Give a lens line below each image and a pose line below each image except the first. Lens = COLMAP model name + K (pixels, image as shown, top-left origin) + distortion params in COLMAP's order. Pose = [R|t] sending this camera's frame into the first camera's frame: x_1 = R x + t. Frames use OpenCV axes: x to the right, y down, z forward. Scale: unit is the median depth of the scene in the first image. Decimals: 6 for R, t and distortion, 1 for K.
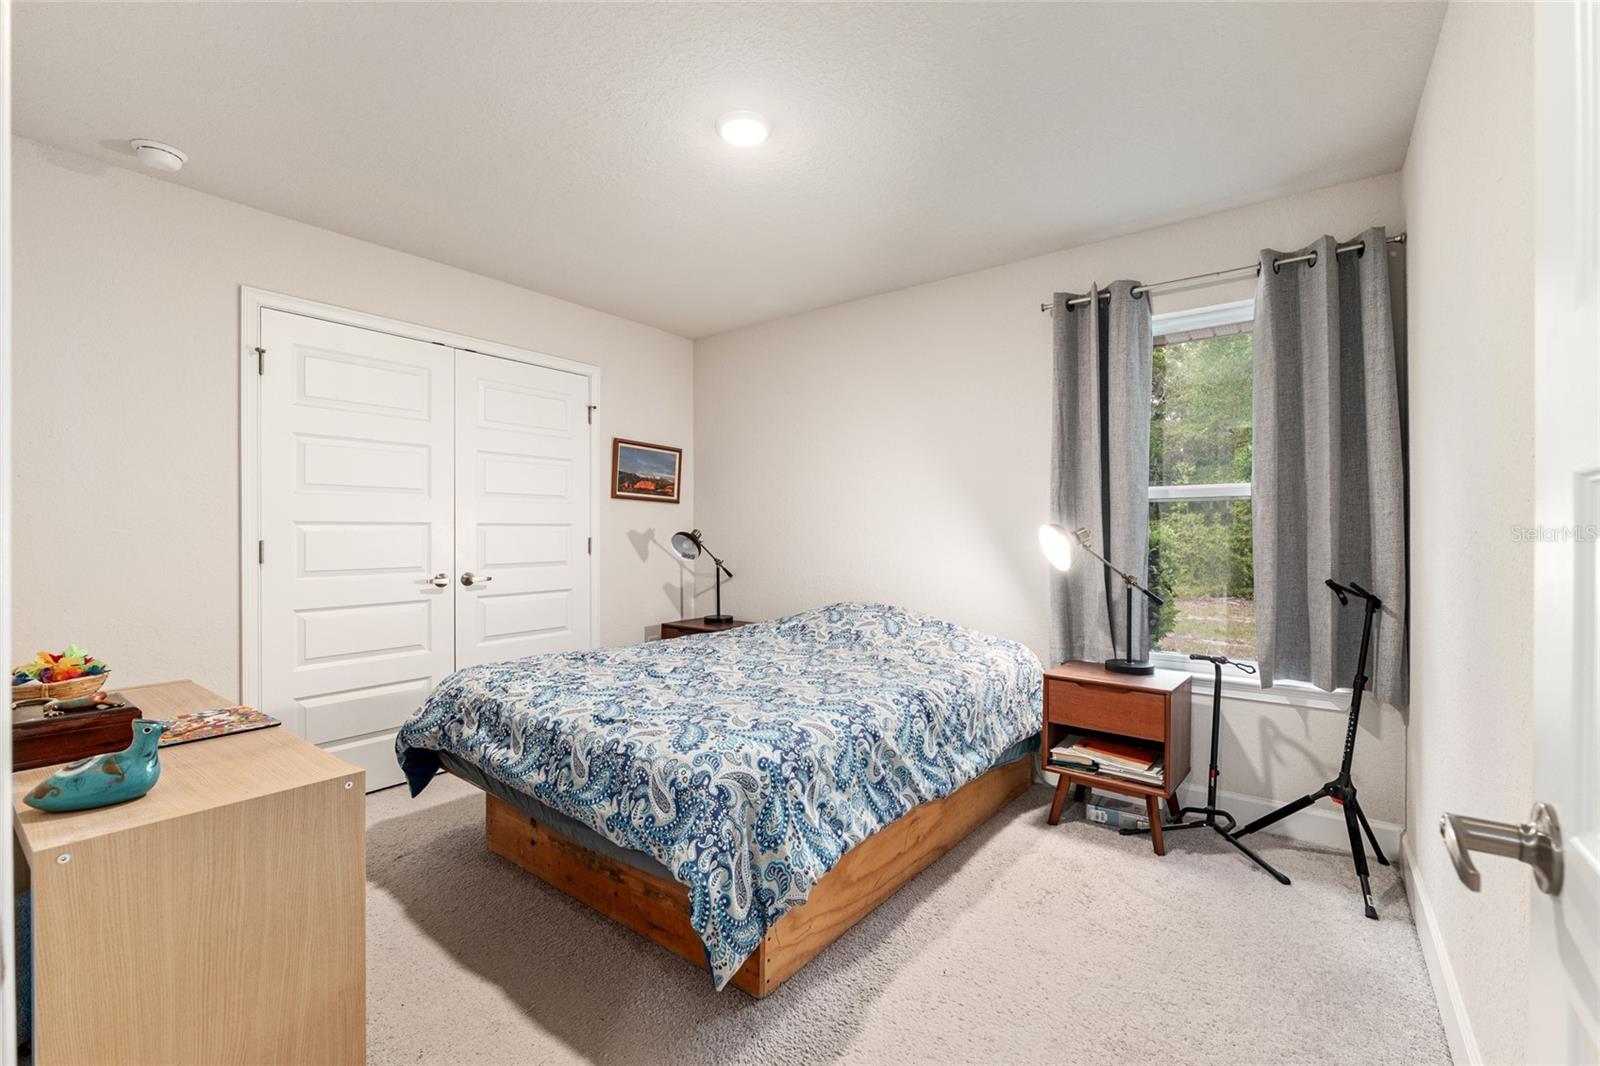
lens RADIAL K [[670.6, 0, 792.6], [0, 670.6, 534.6], [0, 0, 1]] dist [-0.001179, -0.000098]
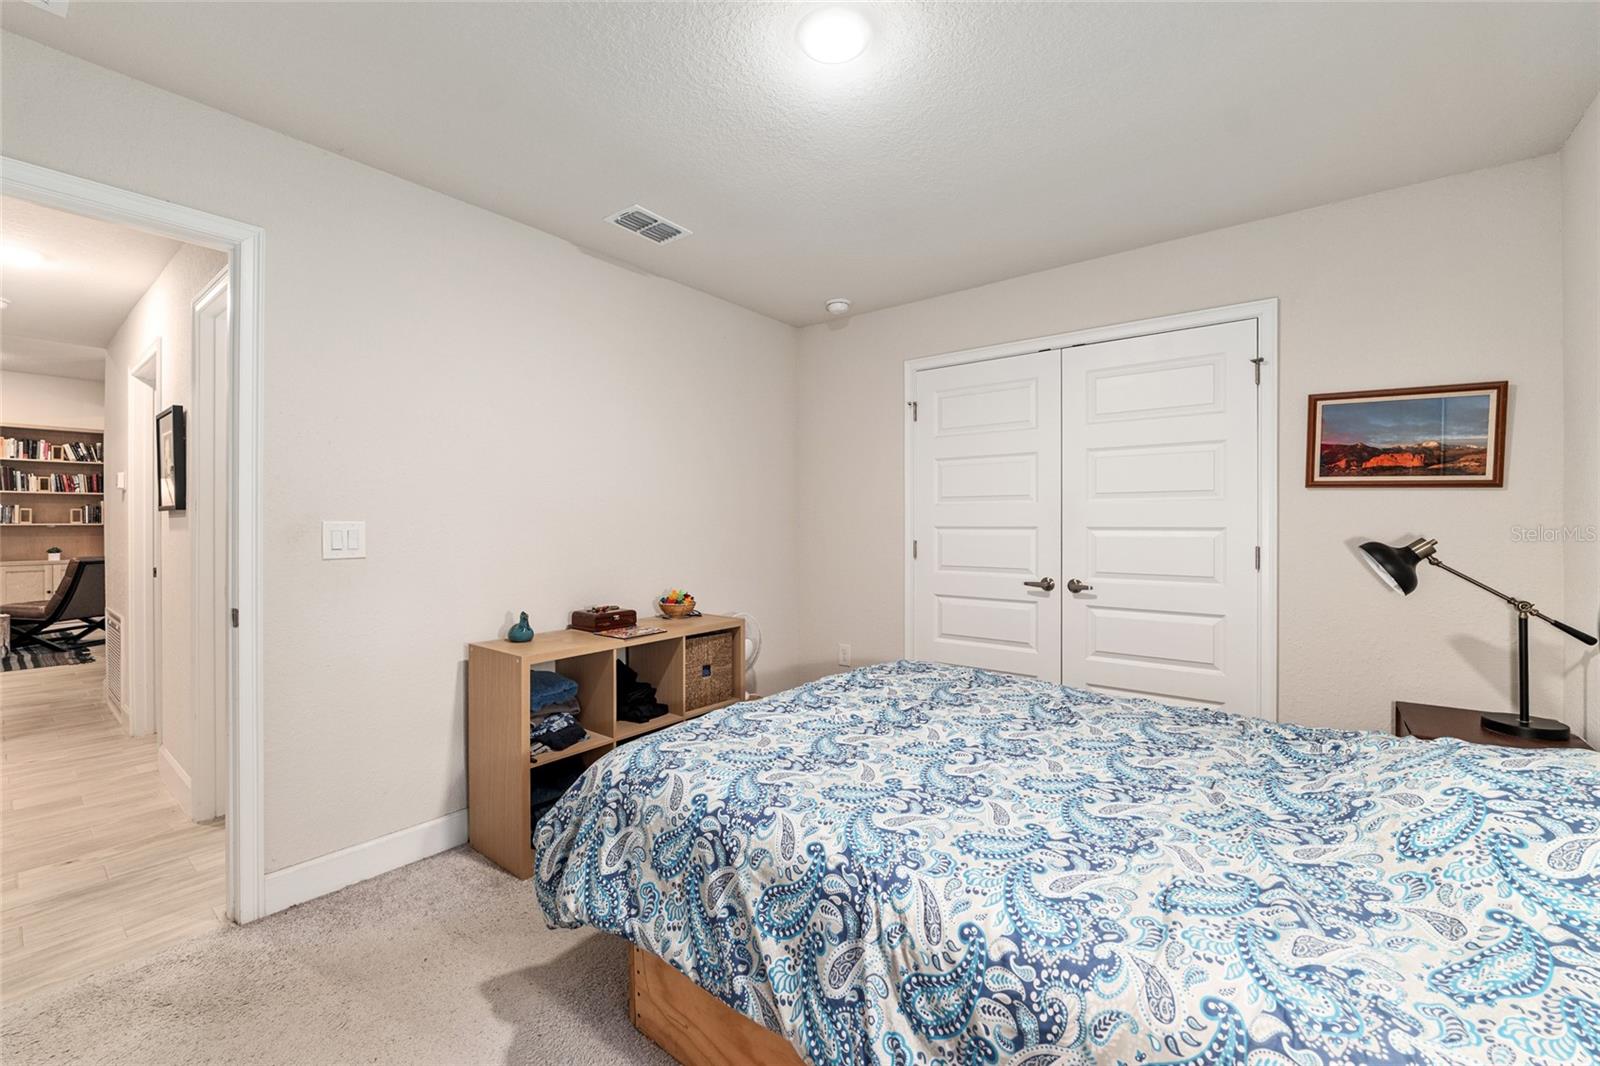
lens RADIAL K [[638.5, 0, 791.9], [0, 638.5, 538.1], [0, 0, 1]] dist [-0.022914, -0.000142]
pose [[0.001459, 0.014990, -0.999887, 0.362127], [-0.008474, 0.999852, 0.014977, -0.010268], [0.999963, 0.008451, 0.001586, 0.517427]]
